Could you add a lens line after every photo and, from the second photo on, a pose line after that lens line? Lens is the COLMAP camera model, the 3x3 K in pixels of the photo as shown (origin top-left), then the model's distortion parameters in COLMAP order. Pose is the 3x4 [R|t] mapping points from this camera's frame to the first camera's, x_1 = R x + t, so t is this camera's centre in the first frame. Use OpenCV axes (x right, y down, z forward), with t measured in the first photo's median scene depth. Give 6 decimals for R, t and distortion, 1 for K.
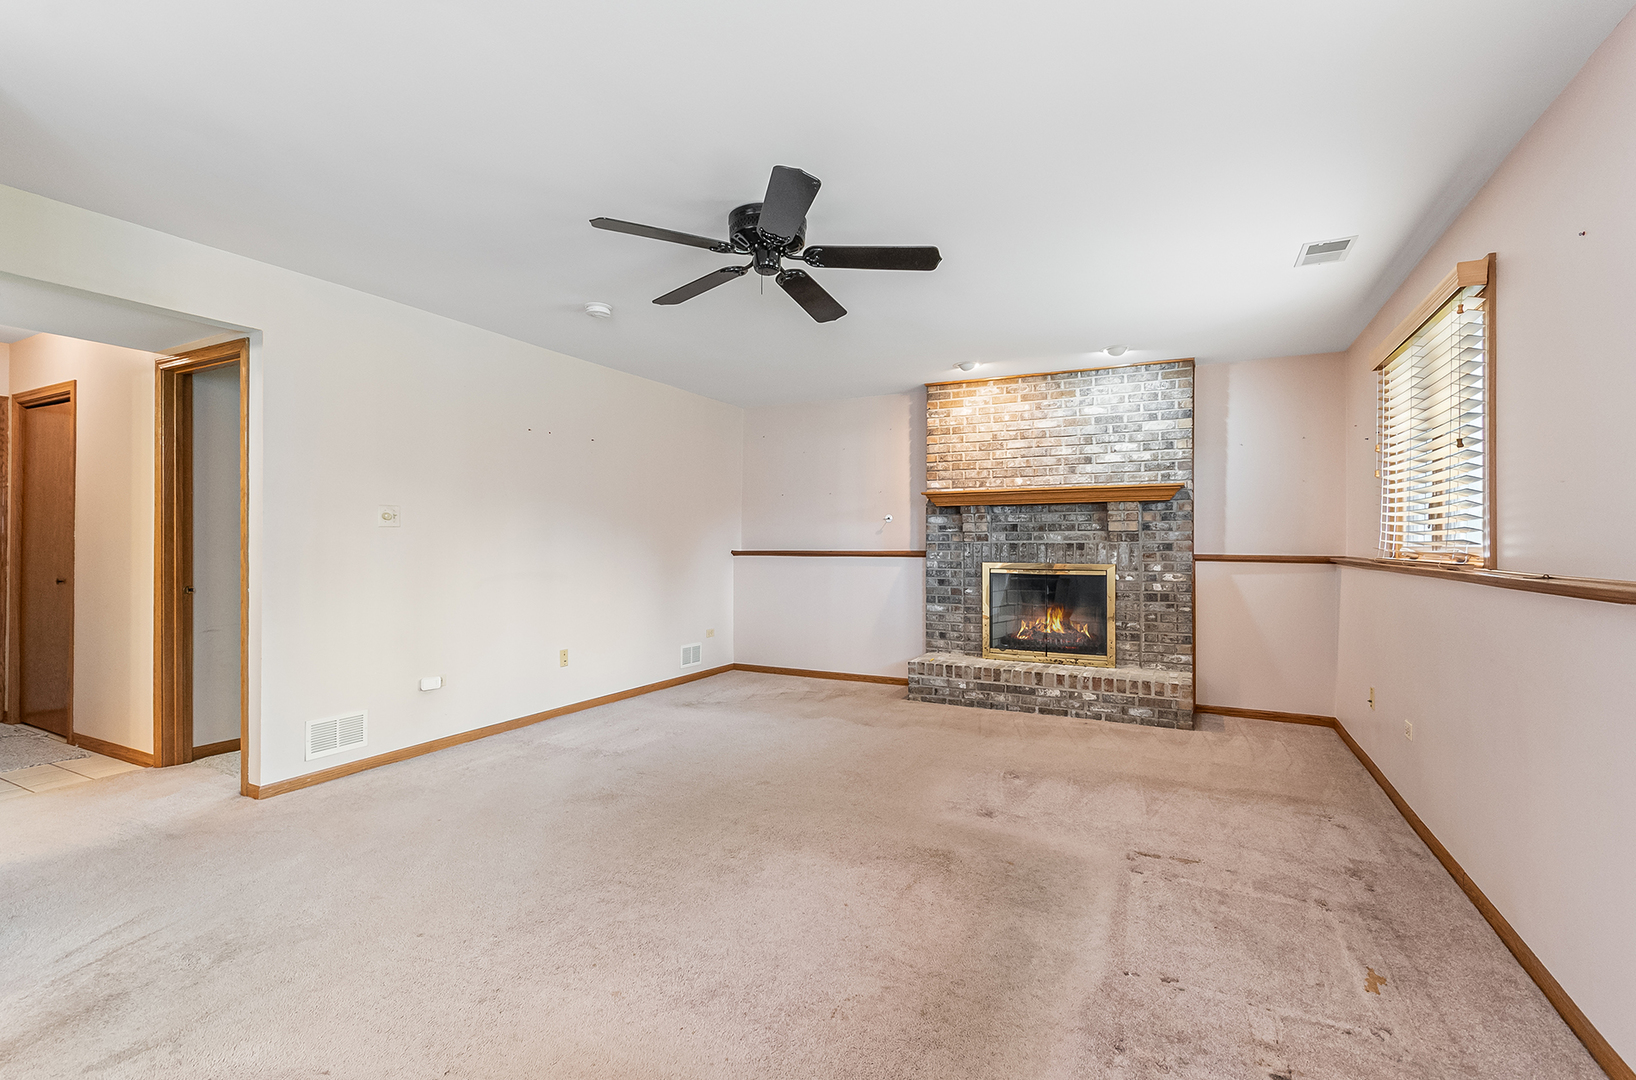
lens RADIAL K [[725.0, 0, 814.4], [0, 725.0, 542.7], [0, 0, 1]] dist [0.008289, -0.000755]
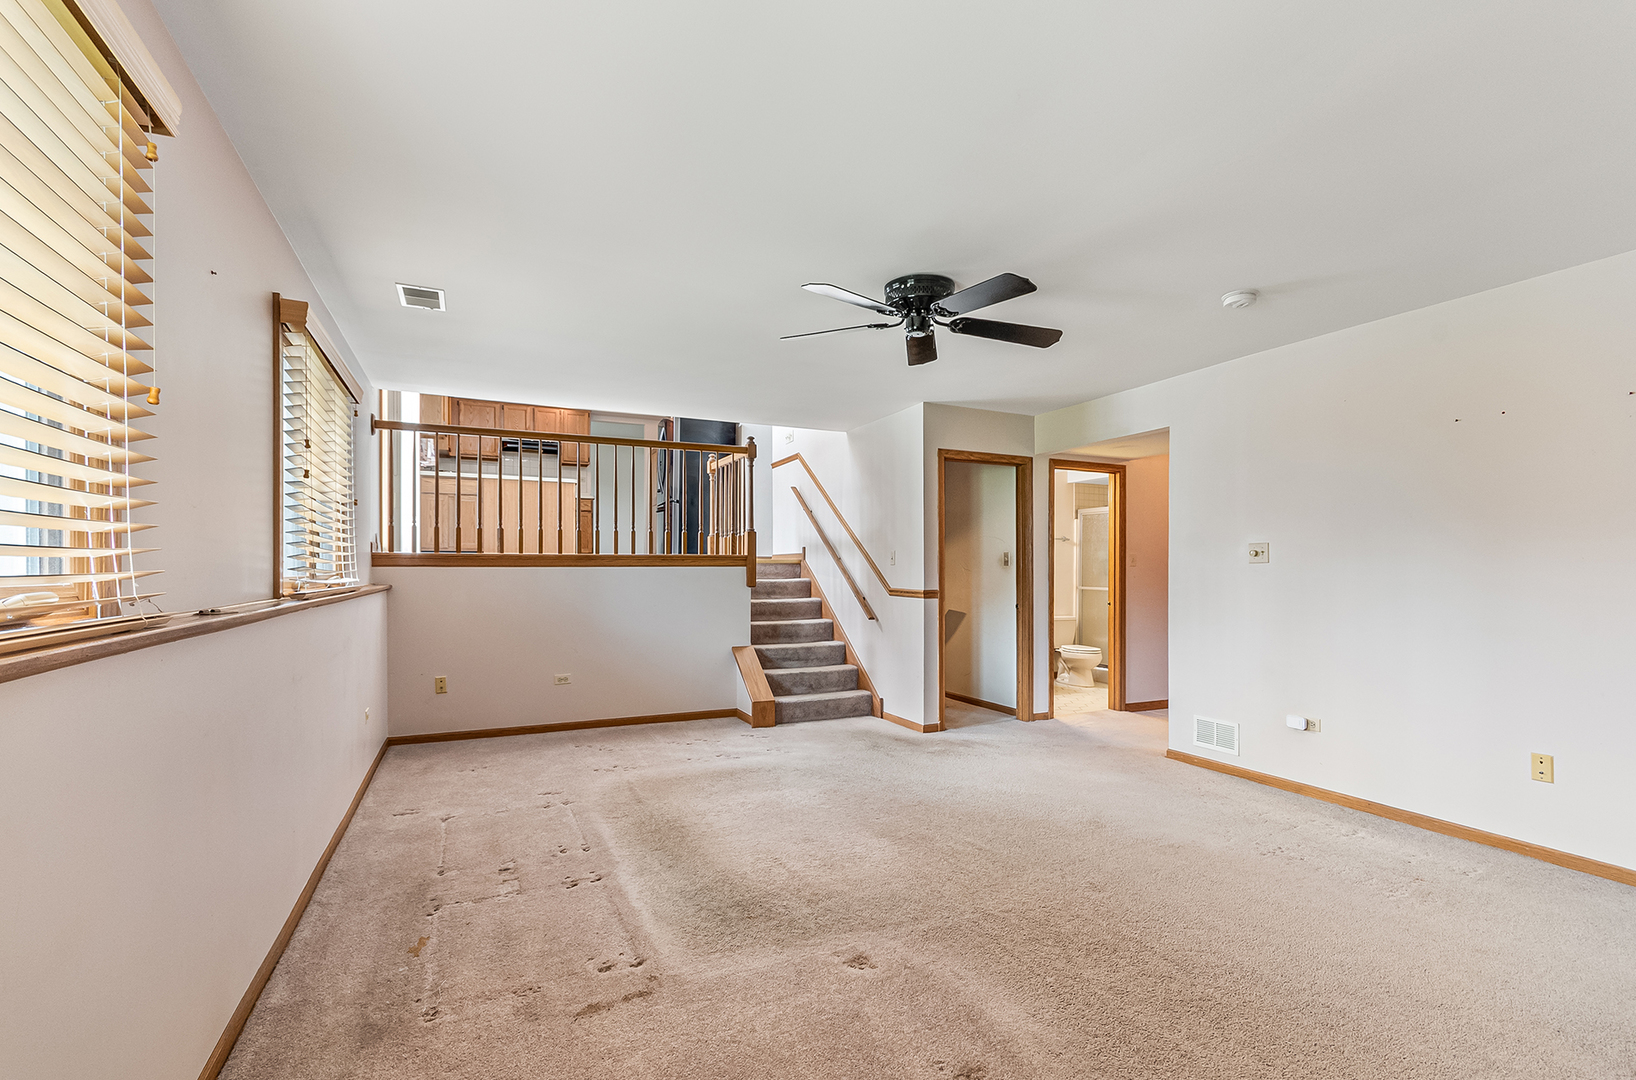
lens RADIAL K [[725.0, 0, 815.9], [0, 725.0, 573.2], [0, 0, 1]] dist [0.008289, -0.000755]
pose [[-0.620992, -0.004330, -0.783805, 0.759111], [-0.006663, 0.999978, -0.000245, -0.002278], [0.783789, 0.005070, -0.621007, 1.308584]]
